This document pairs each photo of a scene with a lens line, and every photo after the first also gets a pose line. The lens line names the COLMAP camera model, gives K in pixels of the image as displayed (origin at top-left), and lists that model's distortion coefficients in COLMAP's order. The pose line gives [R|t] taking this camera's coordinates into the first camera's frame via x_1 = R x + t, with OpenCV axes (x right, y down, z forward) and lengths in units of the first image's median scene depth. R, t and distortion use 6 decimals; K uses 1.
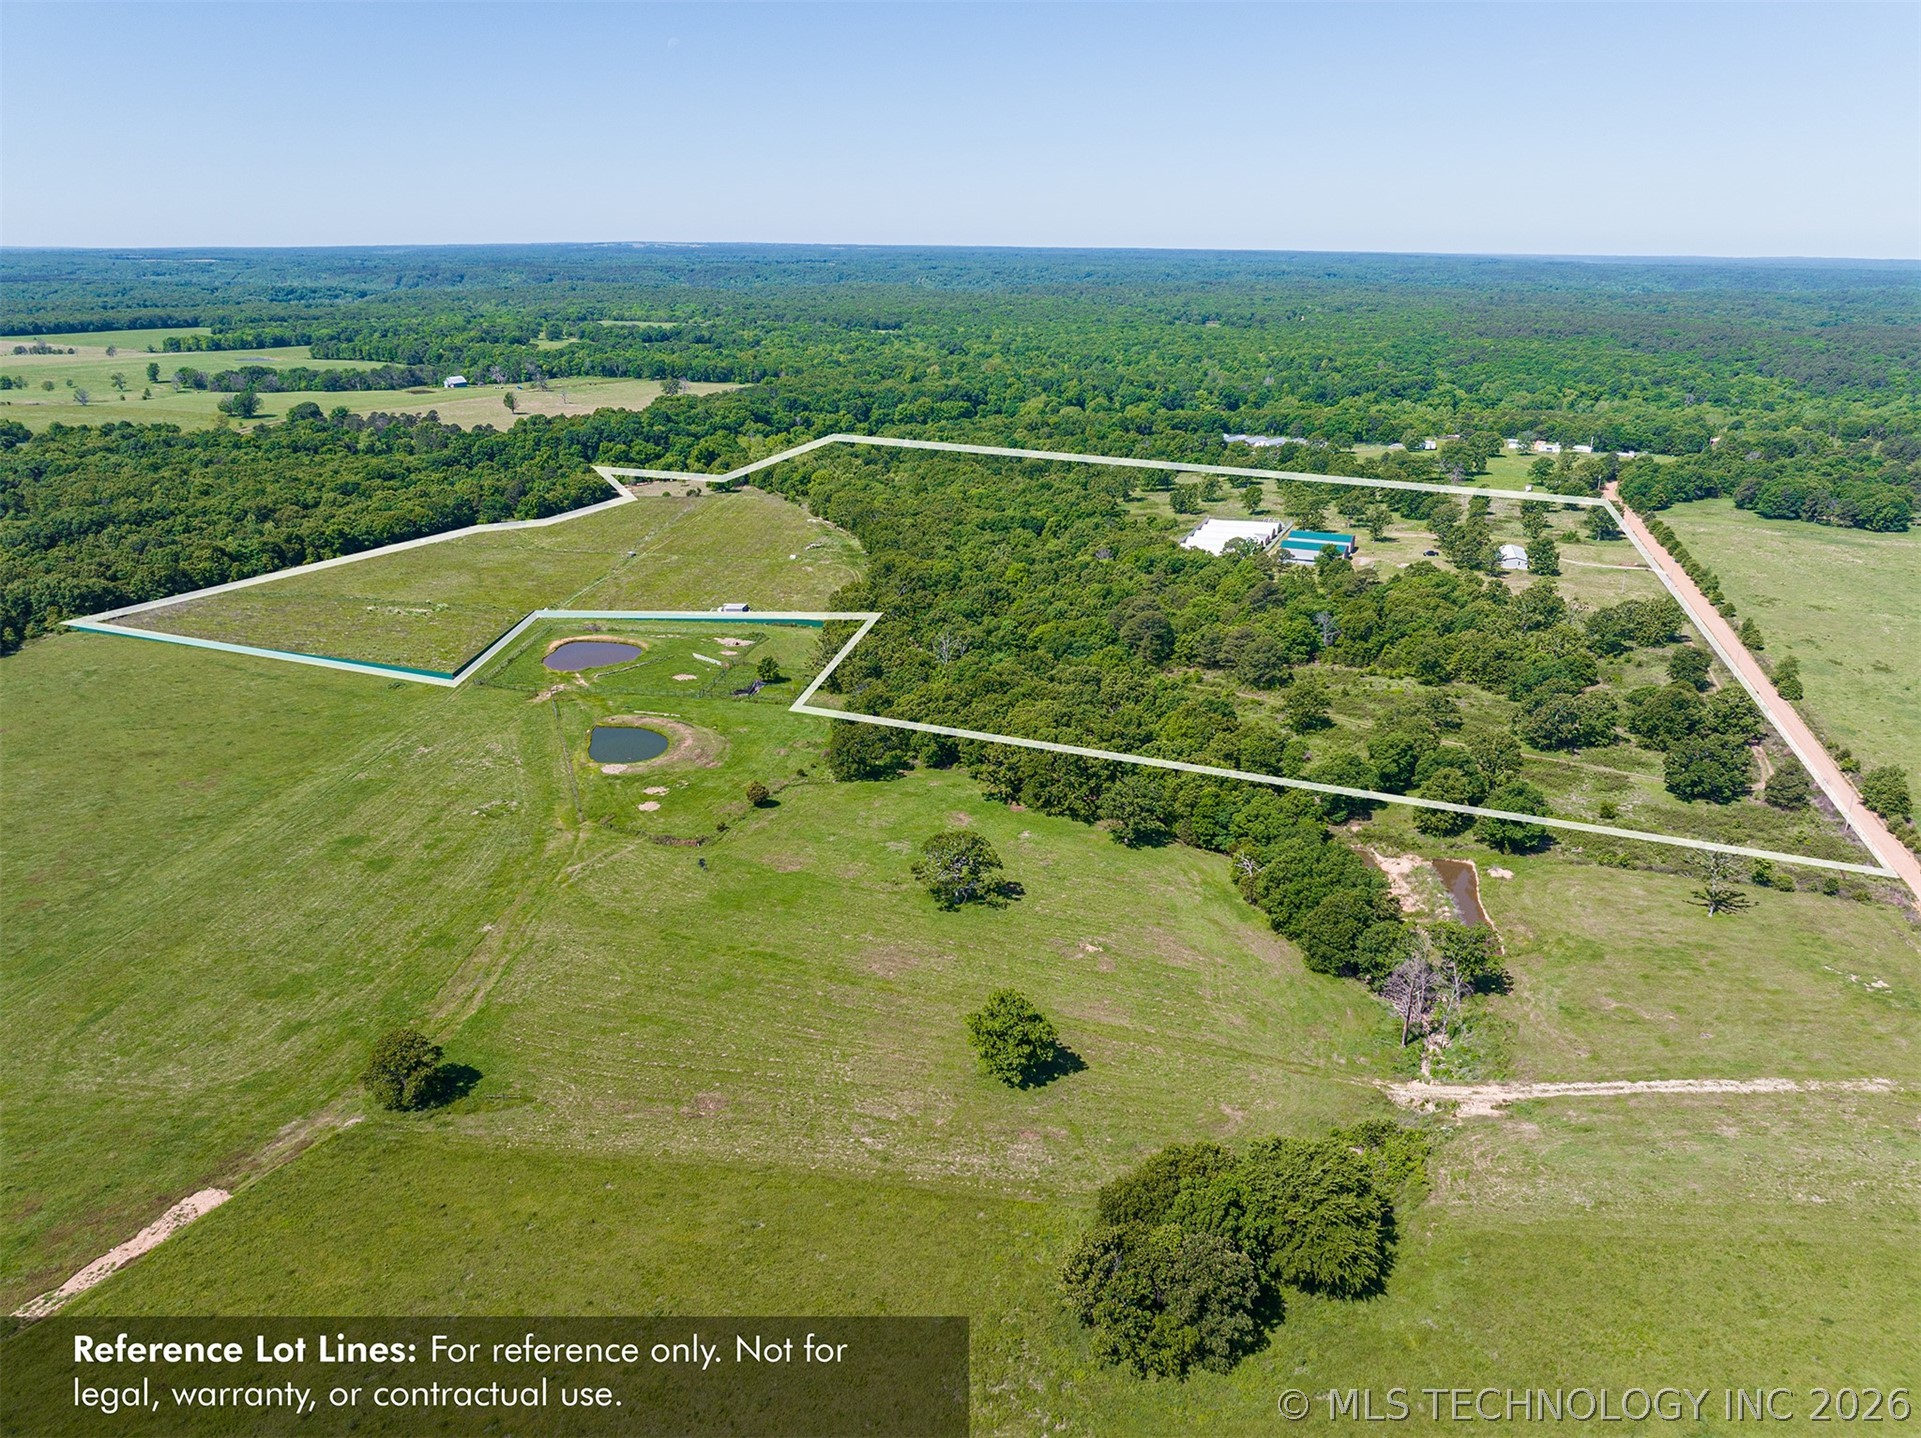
lens RADIAL K [[1347.9, 0, 962.7], [0, 1347.9, 715.4], [0, 0, 1]] dist [-0.043801, 0.012270]
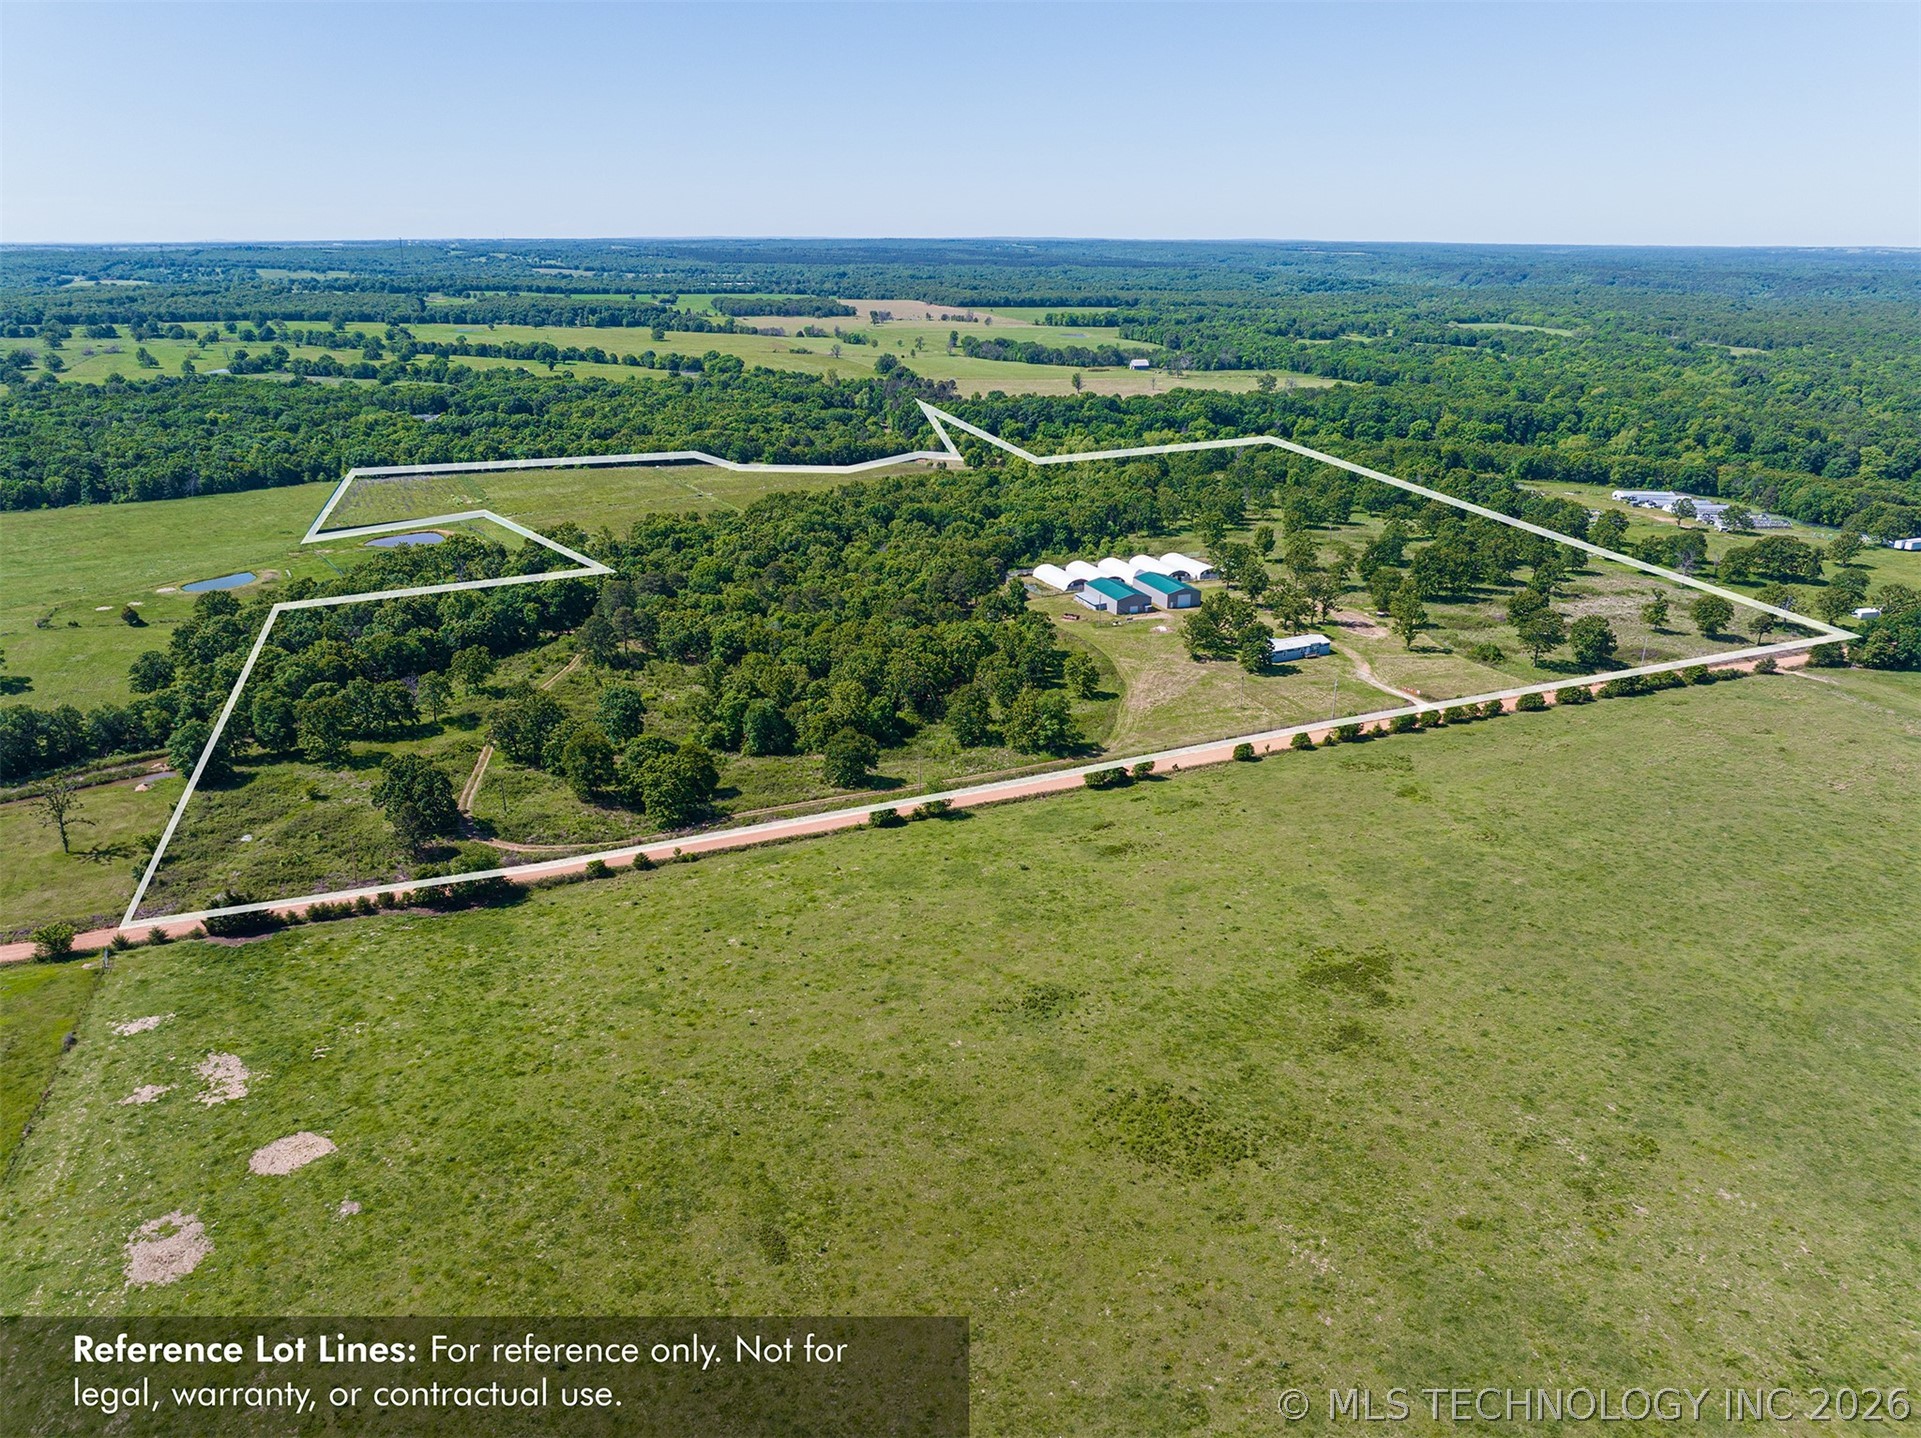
lens RADIAL K [[1347.9, 0, 961.7], [0, 1347.9, 707.4], [0, 0, 1]] dist [-0.043801, 0.012270]
pose [[0.680490, 0.241160, -0.691936, 0.534626], [-0.244418, 0.964914, 0.095925, -0.073902], [0.690792, 0.103846, 0.715558, 0.216559]]
